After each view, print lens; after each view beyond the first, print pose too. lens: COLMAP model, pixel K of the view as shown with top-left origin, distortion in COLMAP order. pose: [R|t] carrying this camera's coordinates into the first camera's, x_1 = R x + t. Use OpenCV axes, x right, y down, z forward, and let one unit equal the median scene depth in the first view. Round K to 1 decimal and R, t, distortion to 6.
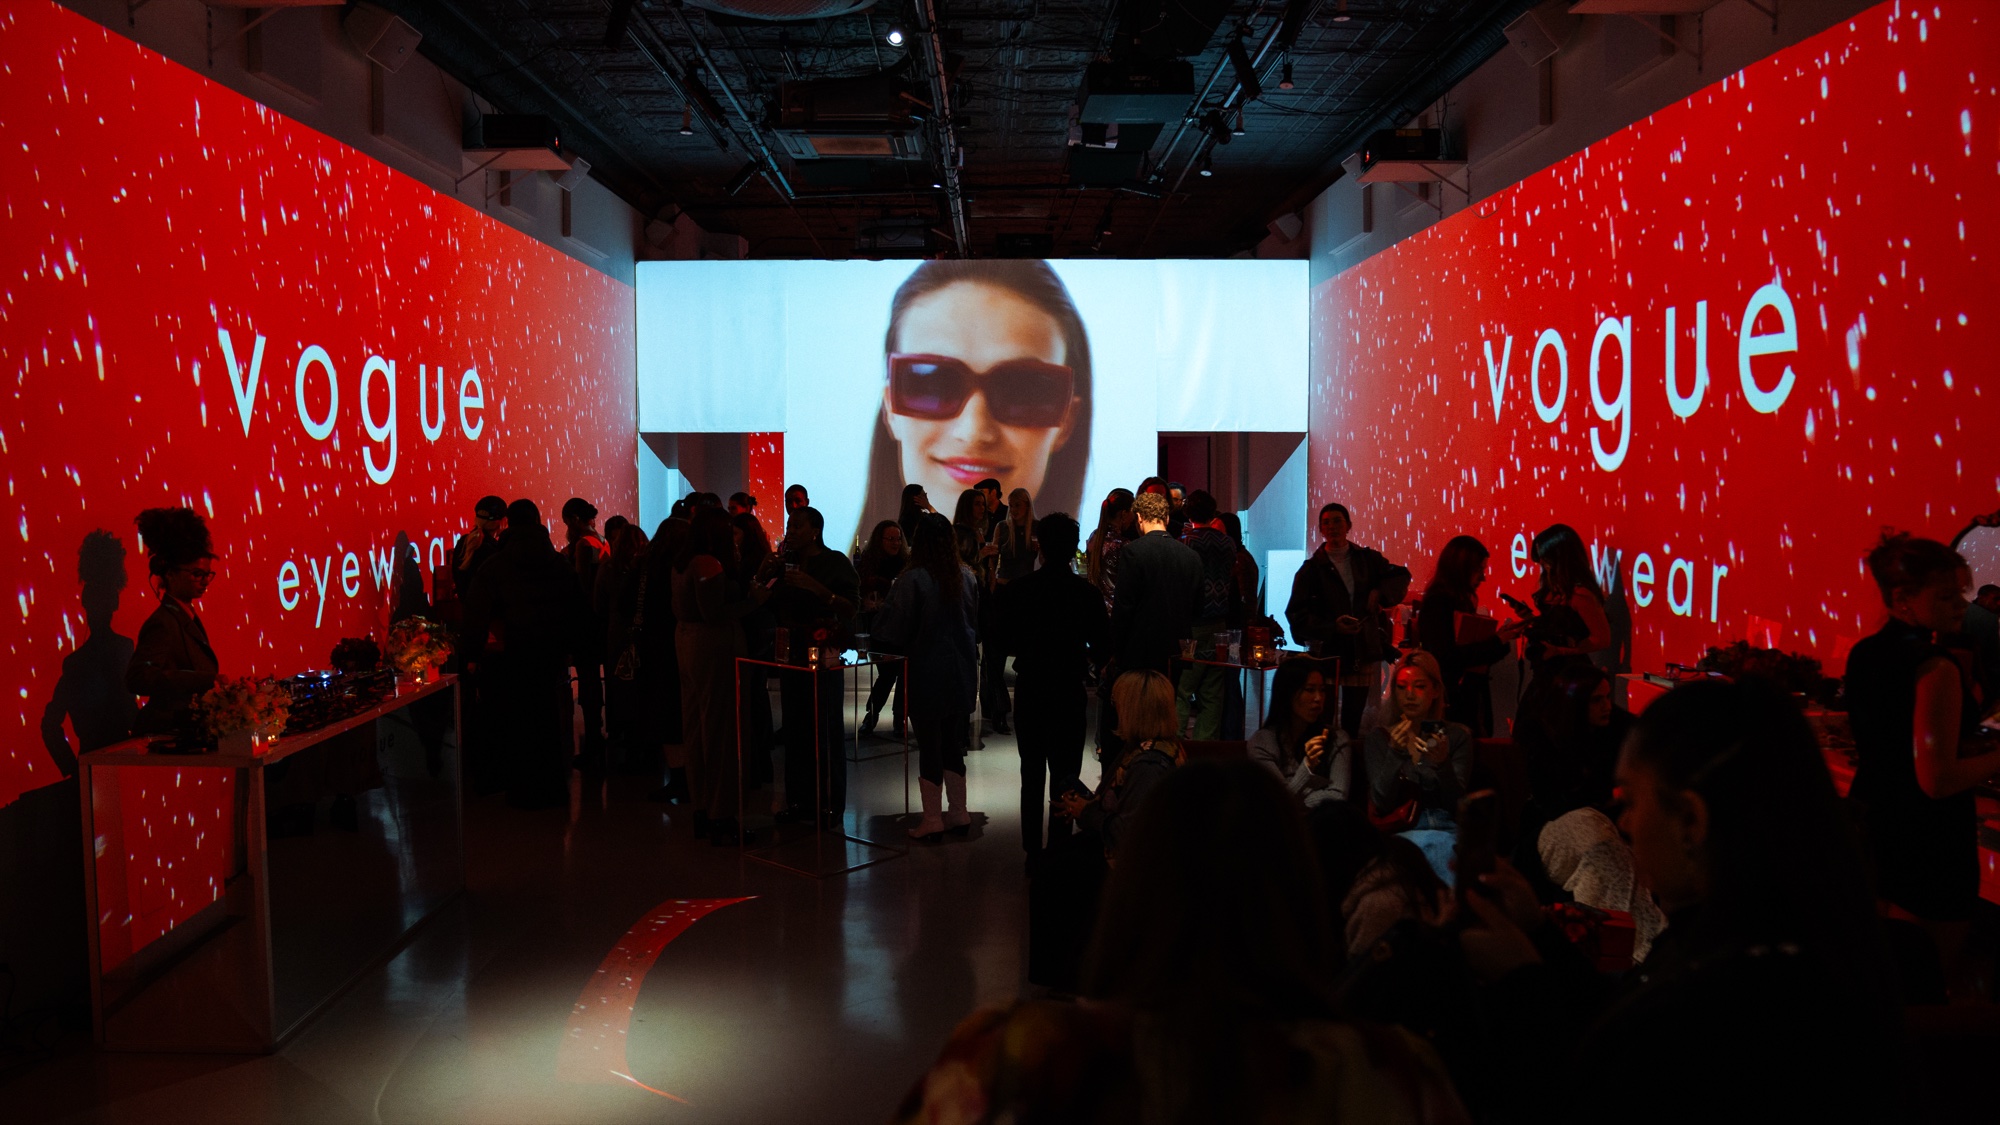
lens RADIAL K [[1401.4, 0, 1000.0], [0, 1401.4, 562.5], [0, 0, 1]] dist [-0.125319, 0.099464]
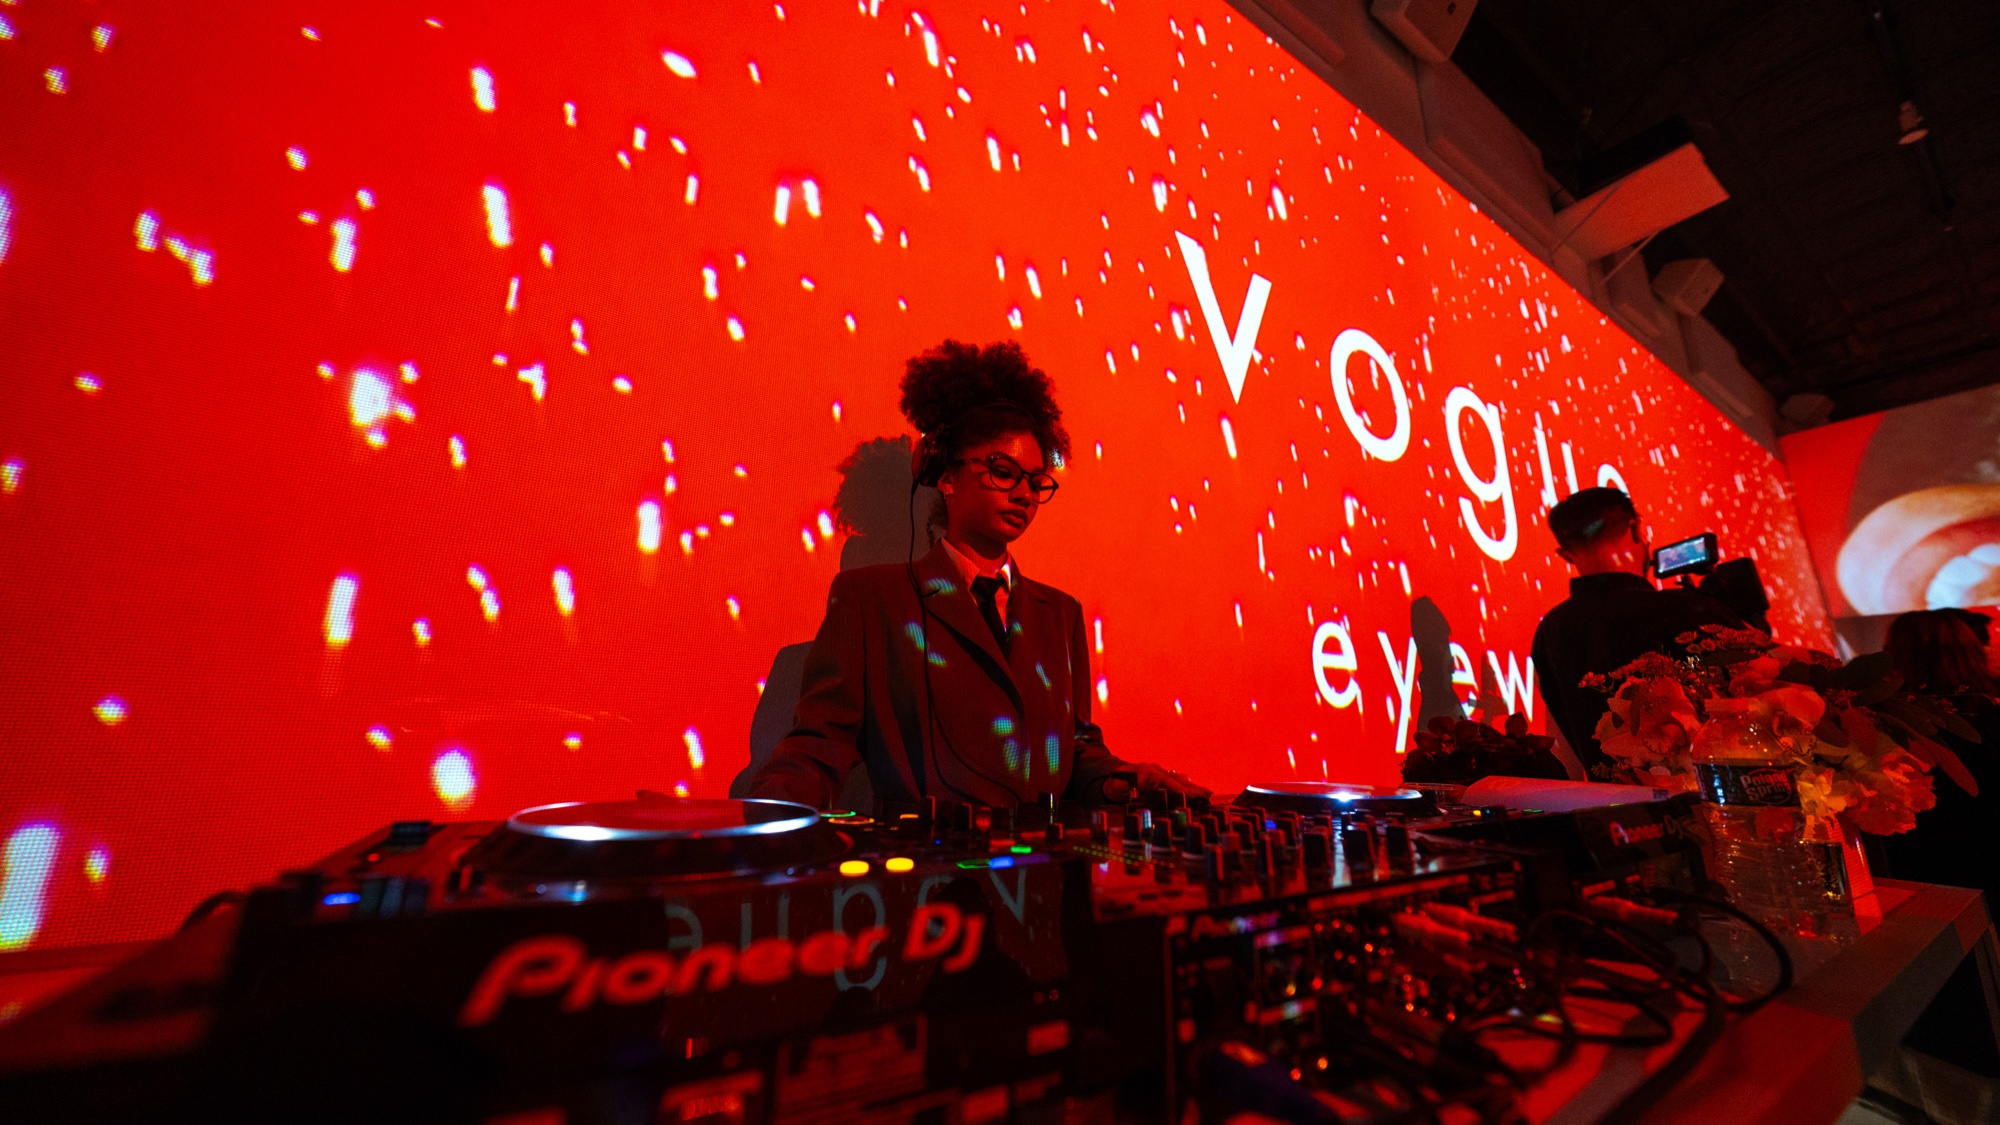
lens RADIAL K [[682.0, 0, 1006.5], [0, 682.0, 568.1], [0, 0, 1]] dist [-0.000520, 0.000040]
pose [[0.513440, -0.190460, -0.836722, -0.264158], [-0.073373, 0.961744, -0.263942, 0.050282], [0.854983, 0.196912, 0.479823, 0.566415]]
